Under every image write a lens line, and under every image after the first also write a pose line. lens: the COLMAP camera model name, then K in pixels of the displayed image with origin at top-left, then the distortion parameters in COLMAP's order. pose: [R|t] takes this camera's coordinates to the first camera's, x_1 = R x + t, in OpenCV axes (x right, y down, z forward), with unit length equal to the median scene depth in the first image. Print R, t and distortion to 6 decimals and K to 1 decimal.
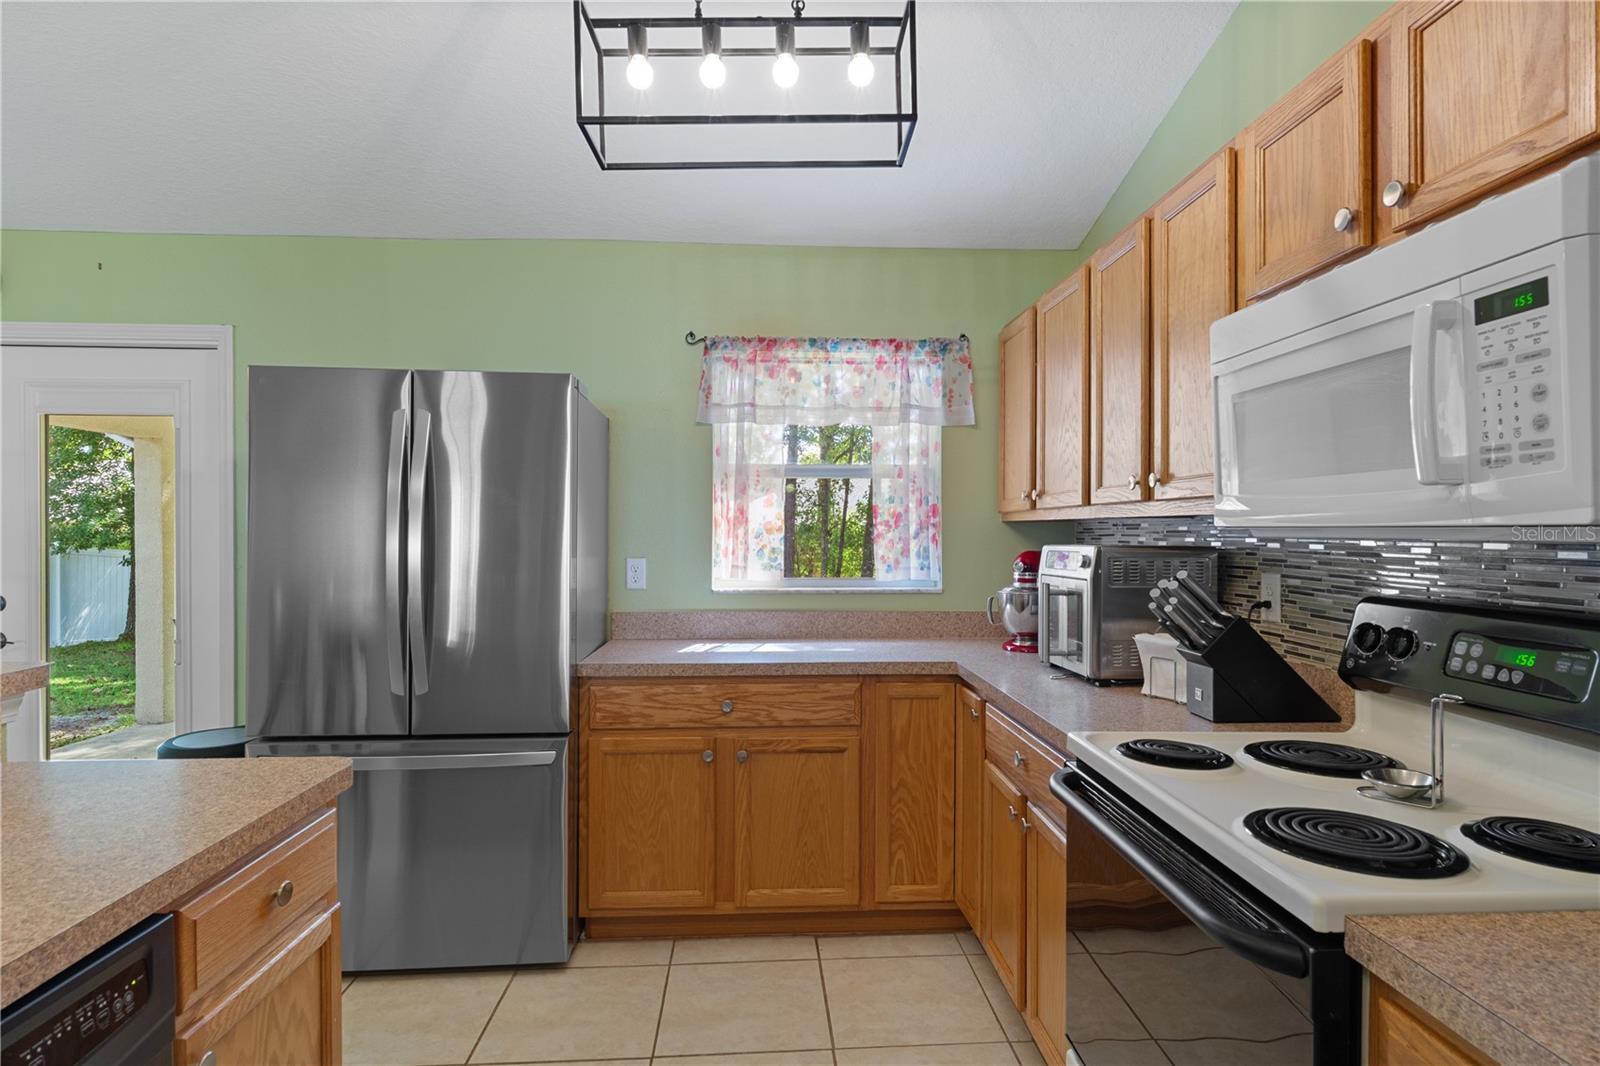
lens RADIAL K [[841.4, 0, 806.6], [0, 841.4, 542.4], [0, 0, 1]] dist [0.006300, -0.003631]
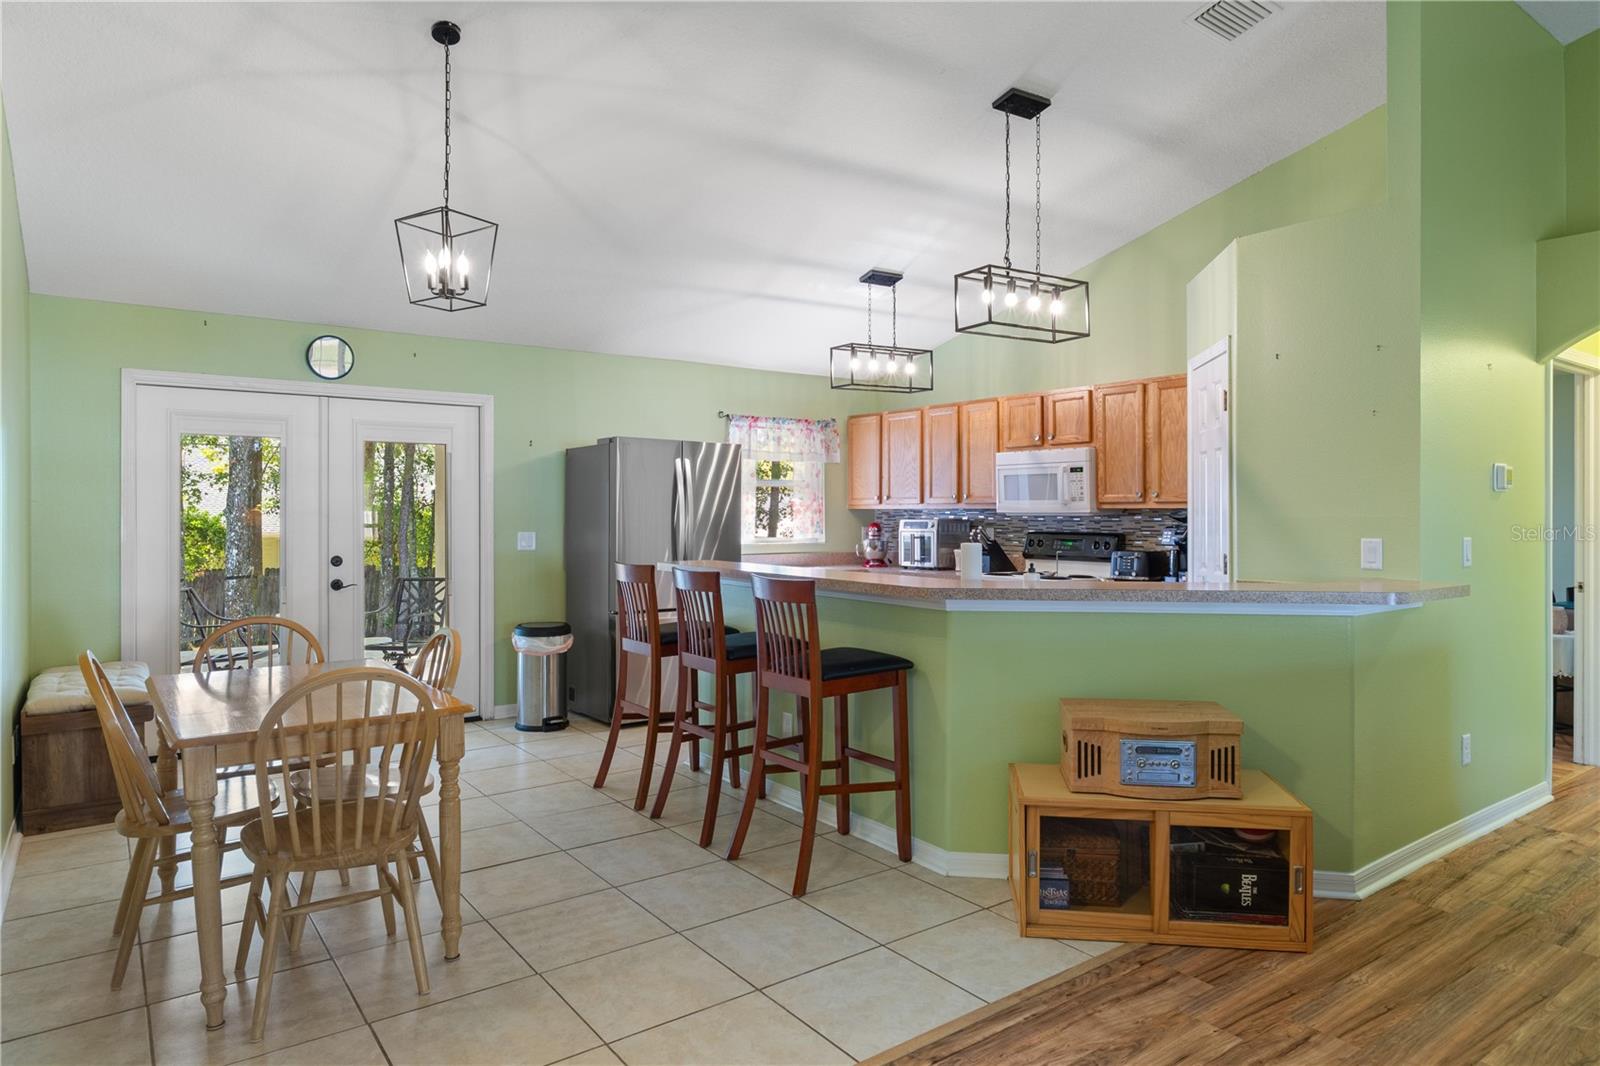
lens RADIAL K [[954.6, 0, 796.4], [0, 954.6, 503.5], [0, 0, 1]] dist [-0.004116, -0.001619]
pose [[0.838653, 0.004172, 0.544651, -1.548739], [0.008316, 0.999756, -0.020463, 0.011446], [-0.544603, 0.021690, 0.838413, -1.211489]]
